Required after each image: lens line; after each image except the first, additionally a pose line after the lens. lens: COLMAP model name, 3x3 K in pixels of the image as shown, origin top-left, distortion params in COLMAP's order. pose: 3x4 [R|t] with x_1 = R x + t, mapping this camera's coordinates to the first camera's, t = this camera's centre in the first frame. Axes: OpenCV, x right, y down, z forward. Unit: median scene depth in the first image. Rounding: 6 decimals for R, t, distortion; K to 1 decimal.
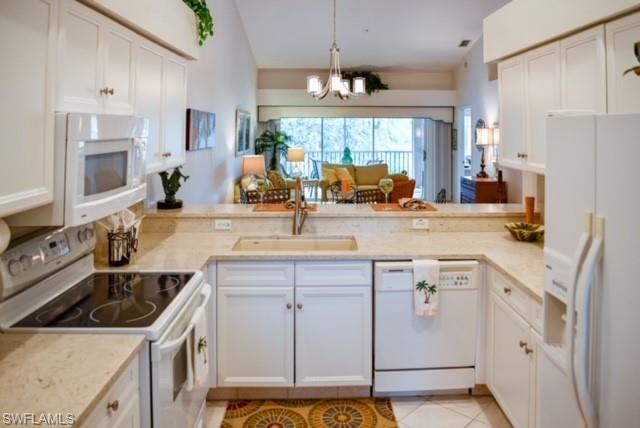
lens RADIAL K [[486.9, 0, 316.9], [0, 486.9, 206.7], [0, 0, 1]] dist [-0.056086, -0.001051]
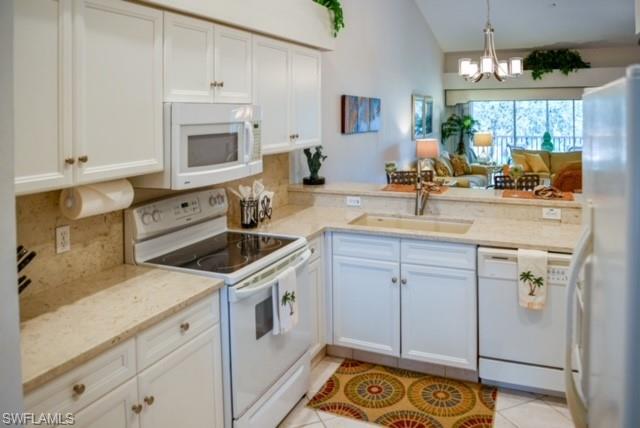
lens RADIAL K [[475.8, 0, 320.0], [0, 475.8, 214.0], [0, 0, 1]] dist [-0.056112, 0.000355]
pose [[0.904771, 0.072666, -0.419653, 0.207968], [-0.051539, 0.996777, 0.061482, 0.003757], [0.422768, -0.033998, 0.905600, -0.005871]]
